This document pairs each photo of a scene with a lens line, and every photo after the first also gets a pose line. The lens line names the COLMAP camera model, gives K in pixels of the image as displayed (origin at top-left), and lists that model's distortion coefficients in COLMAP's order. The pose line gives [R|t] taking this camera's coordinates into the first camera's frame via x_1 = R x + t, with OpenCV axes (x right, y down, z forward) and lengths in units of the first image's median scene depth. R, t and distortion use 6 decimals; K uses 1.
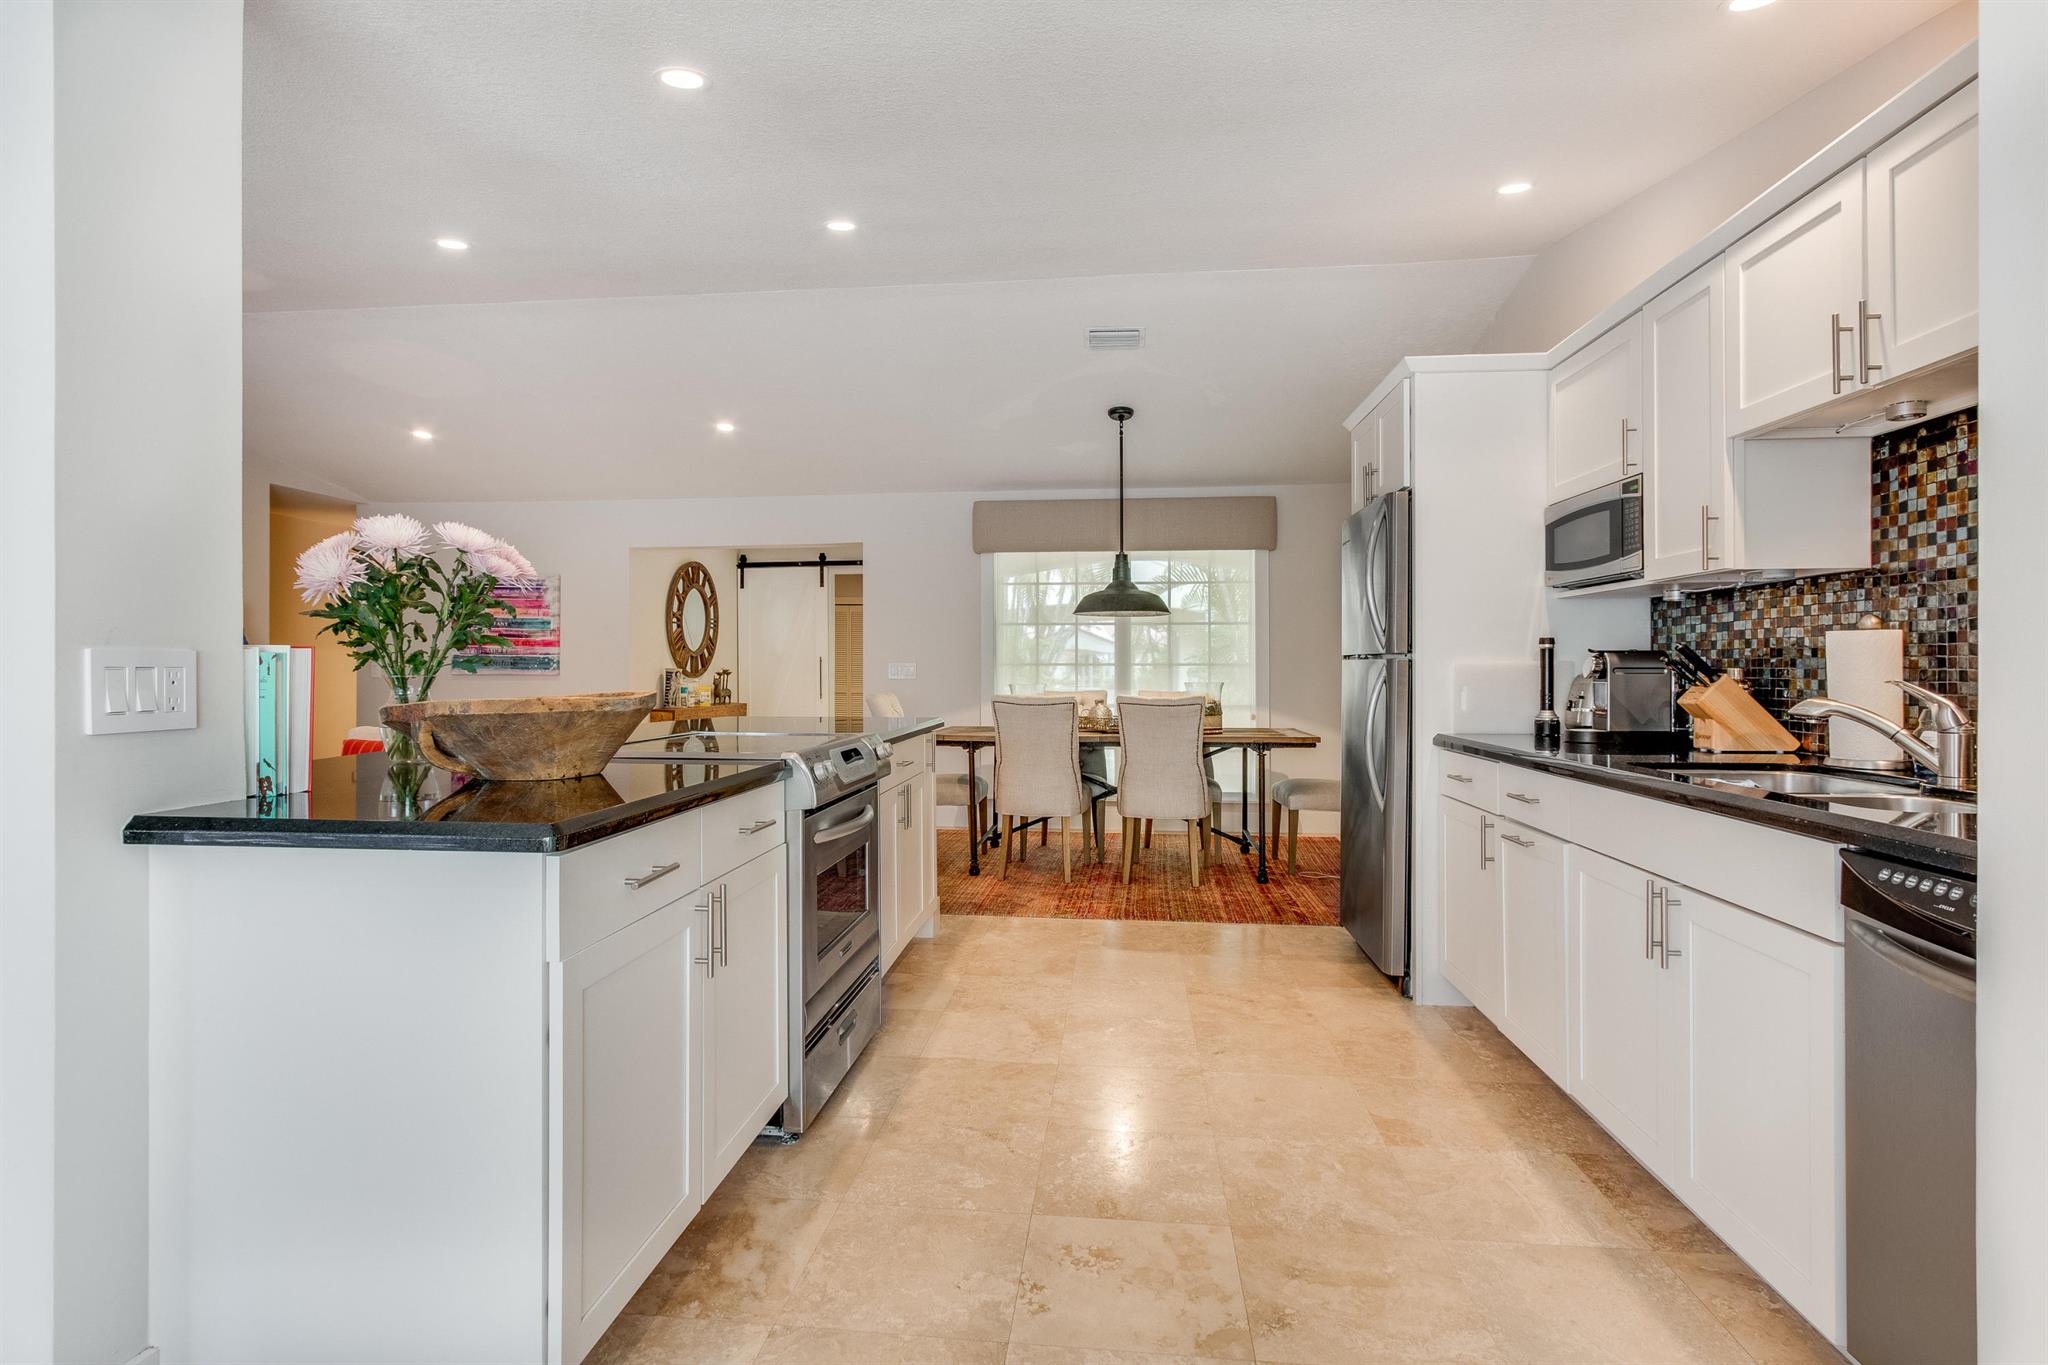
lens RADIAL K [[1014.2, 0, 1008.2], [0, 1014.2, 671.4], [0, 0, 1]] dist [0.000620, 0.000073]
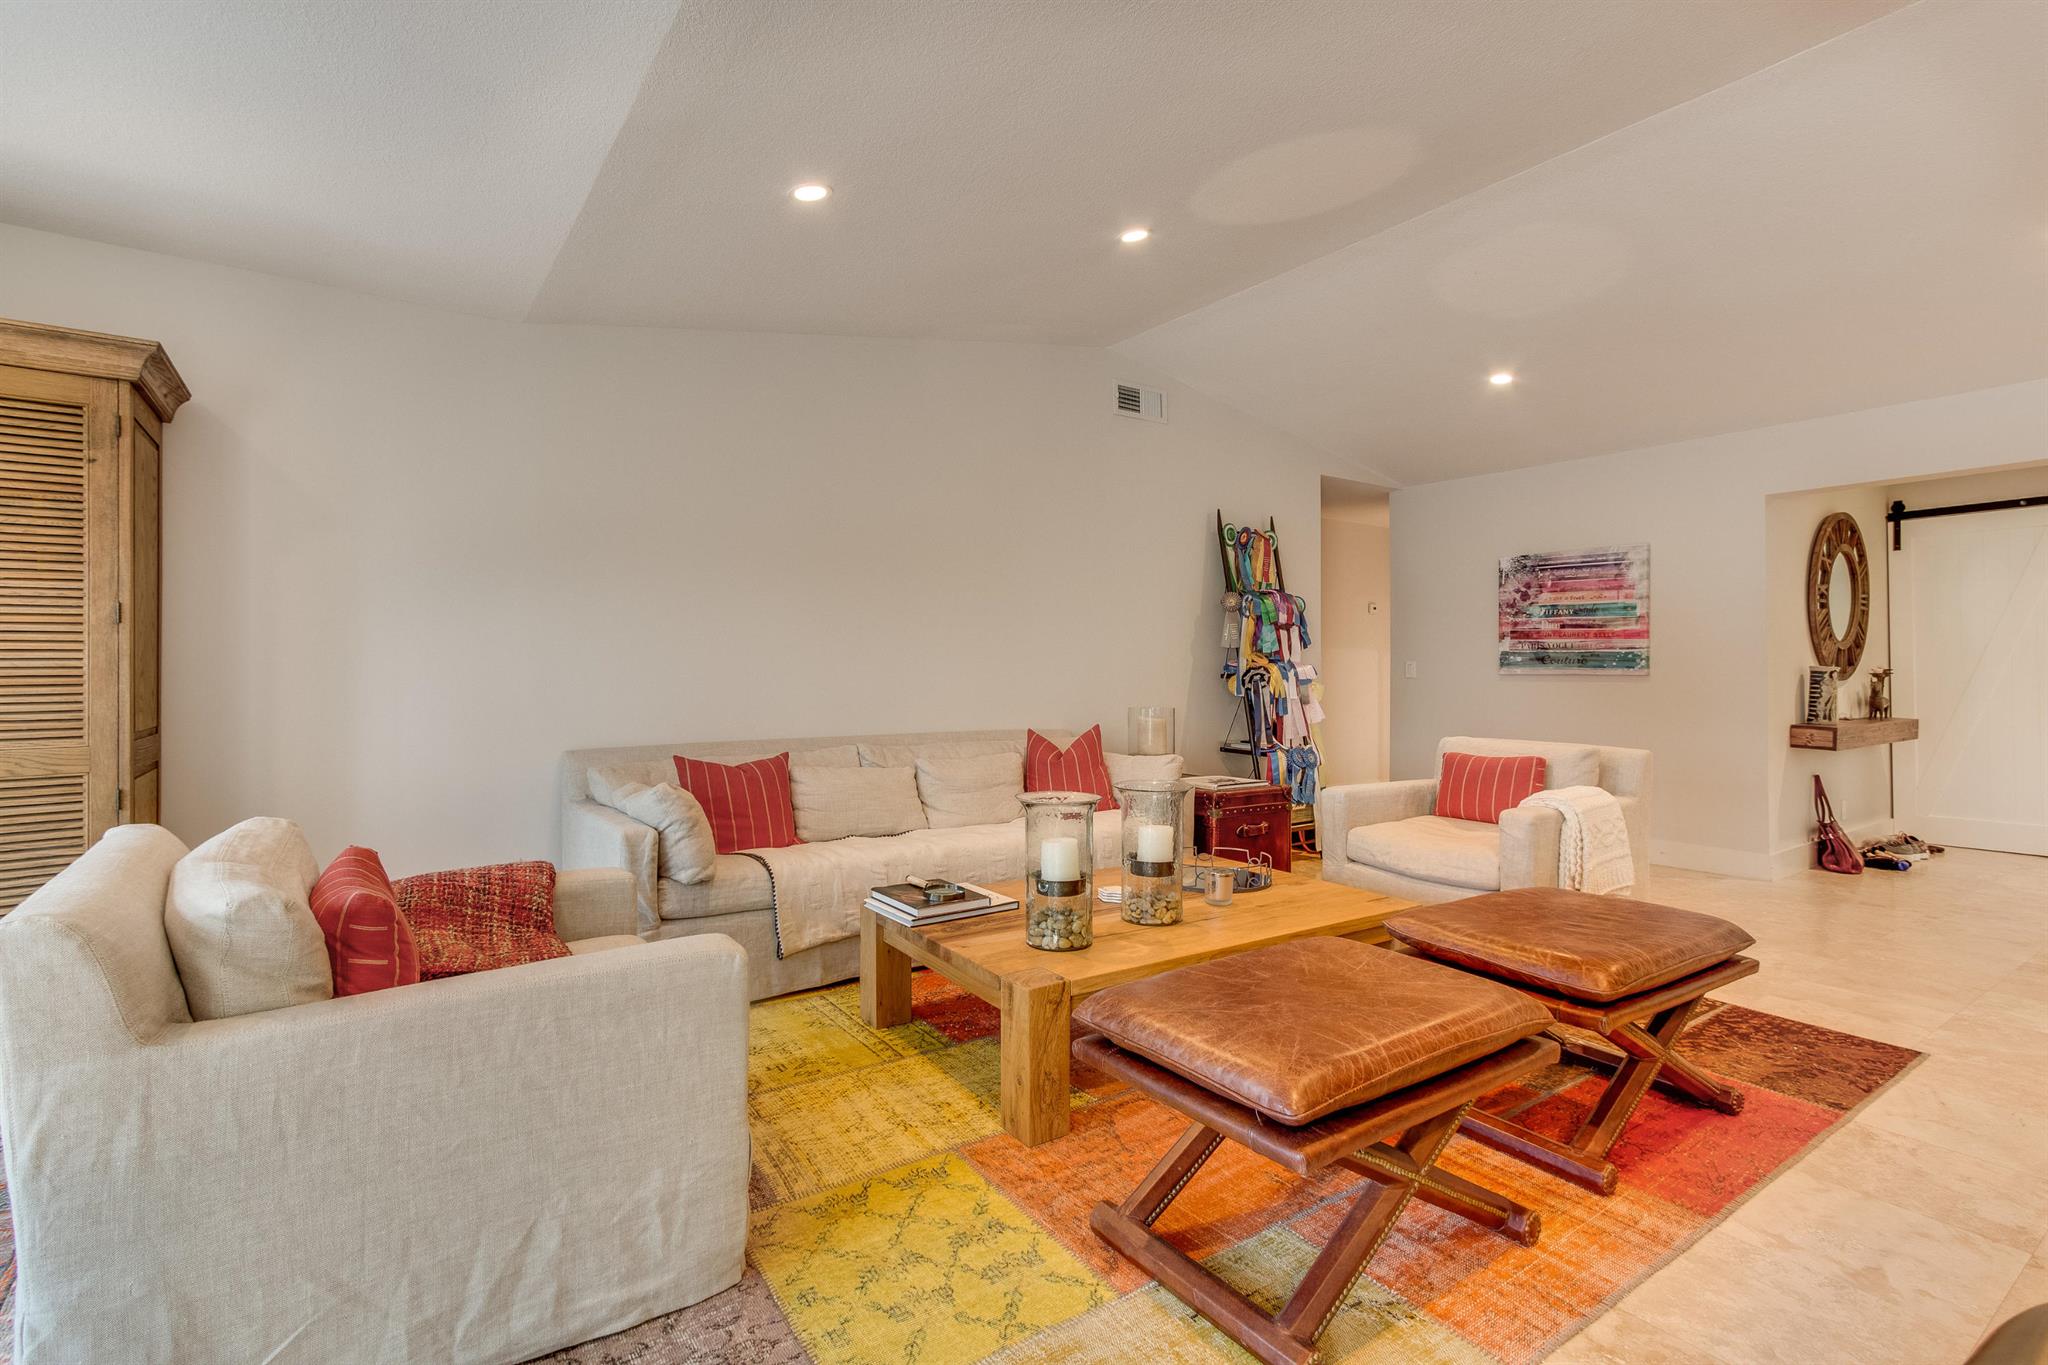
lens RADIAL K [[955.4, 0, 1023.9], [0, 955.4, 658.6], [0, 0, 1]] dist [0.004282, 0.001214]
pose [[0.659728, -0.009537, -0.751444, -0.587633], [-0.003218, 0.999874, -0.015515, 0.010170], [0.751498, 0.012654, 0.659615, 0.478560]]
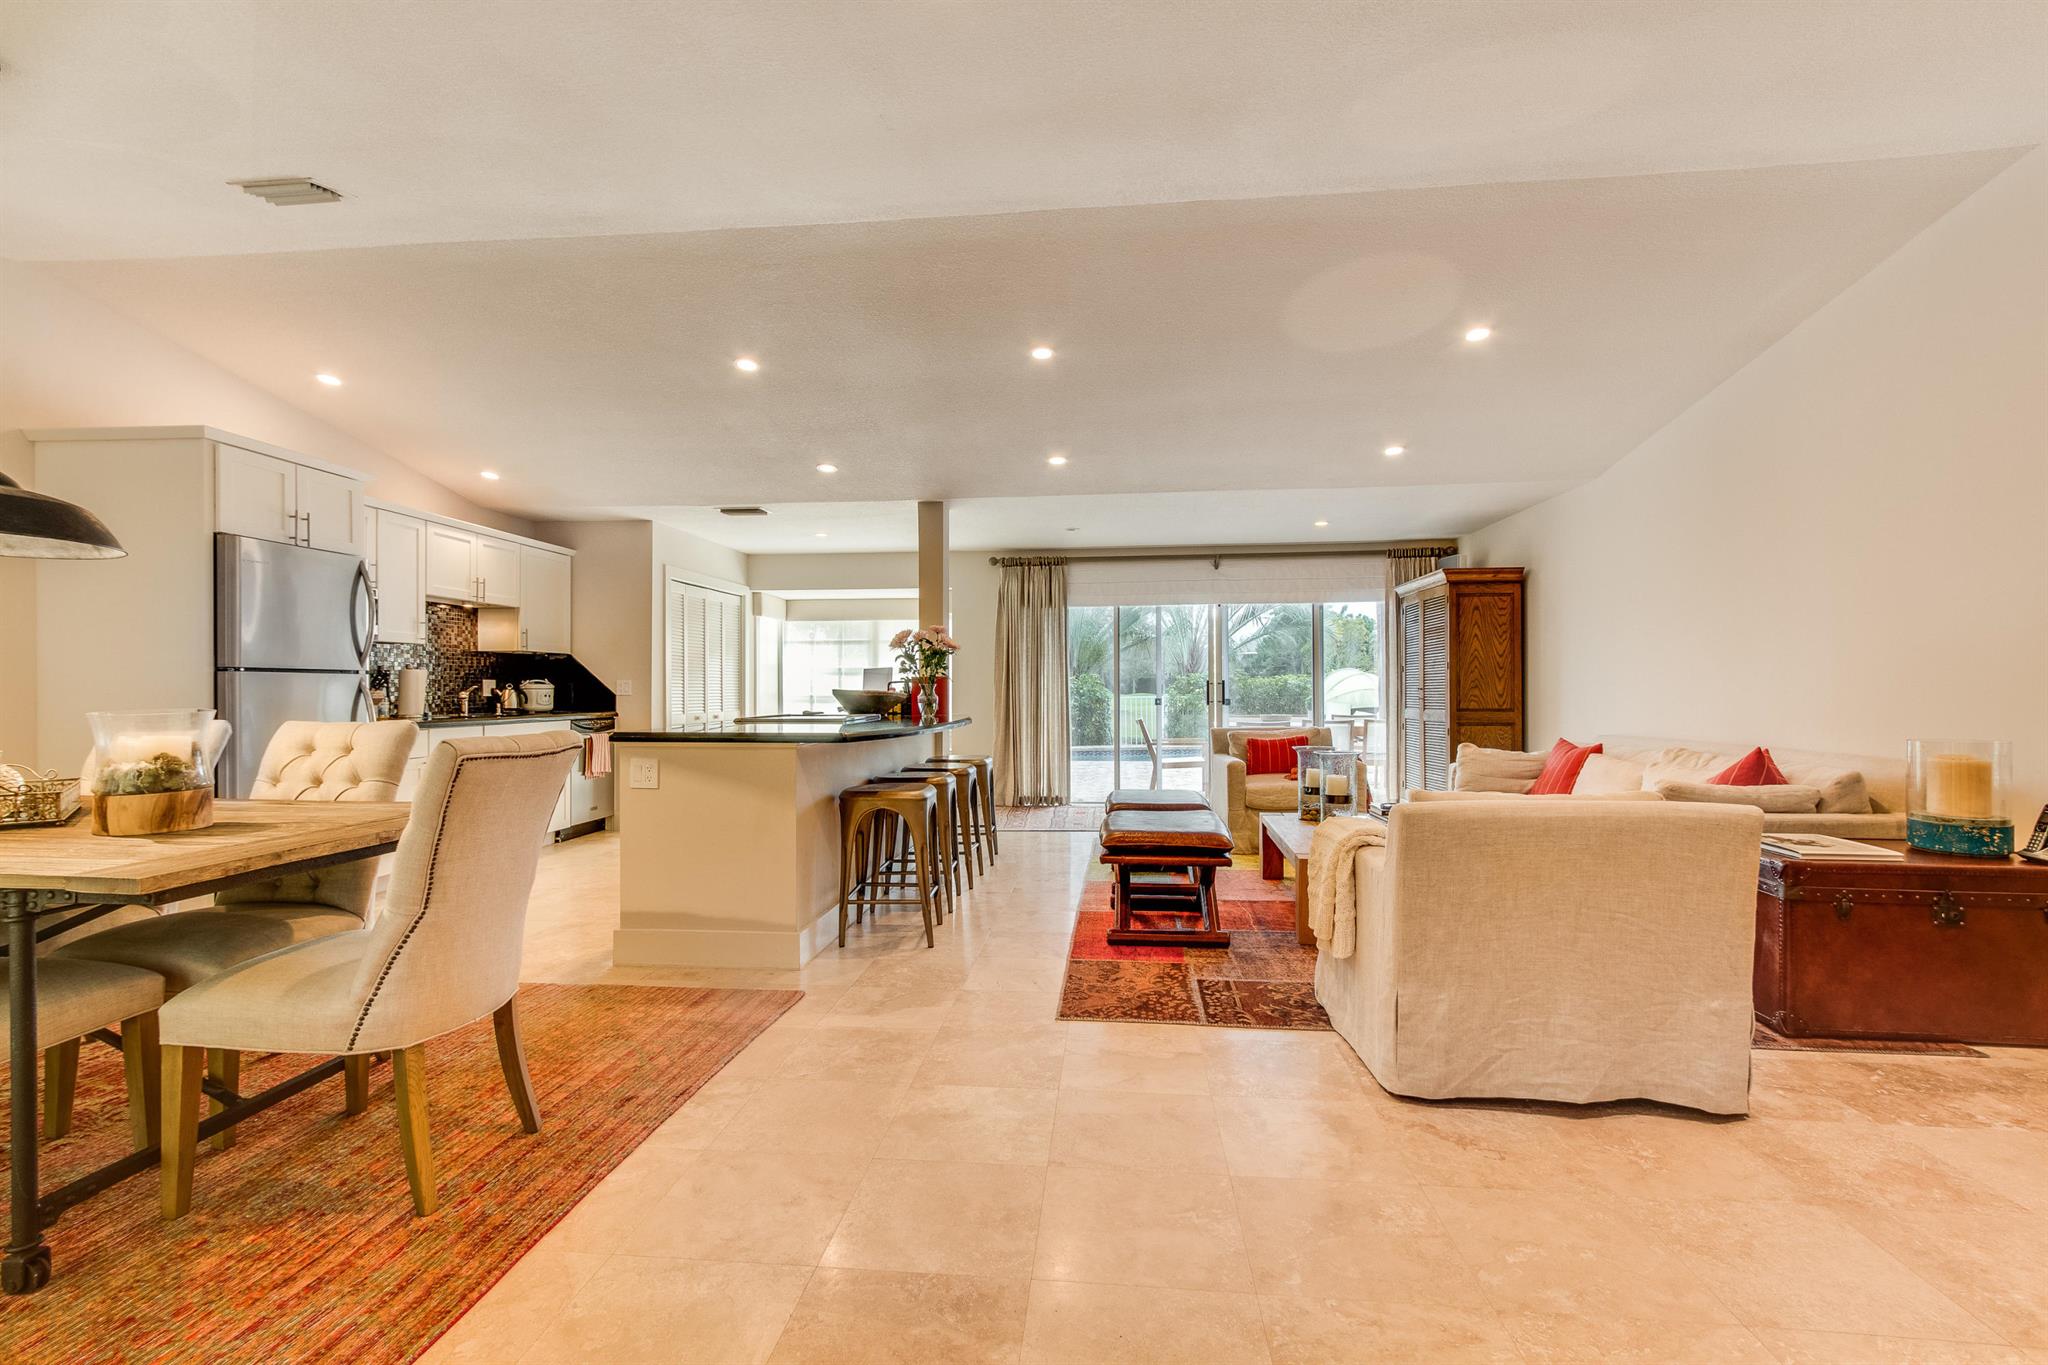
lens RADIAL K [[939.6, 0, 1013.0], [0, 939.6, 688.0], [0, 0, 1]] dist [-0.003594, 0.002286]
pose [[-0.999998, 0.002150, -0.000294, -0.668870], [0.002150, 0.999994, 0.002650, 0.007107], [0.000300, 0.002649, -0.999996, 2.912550]]
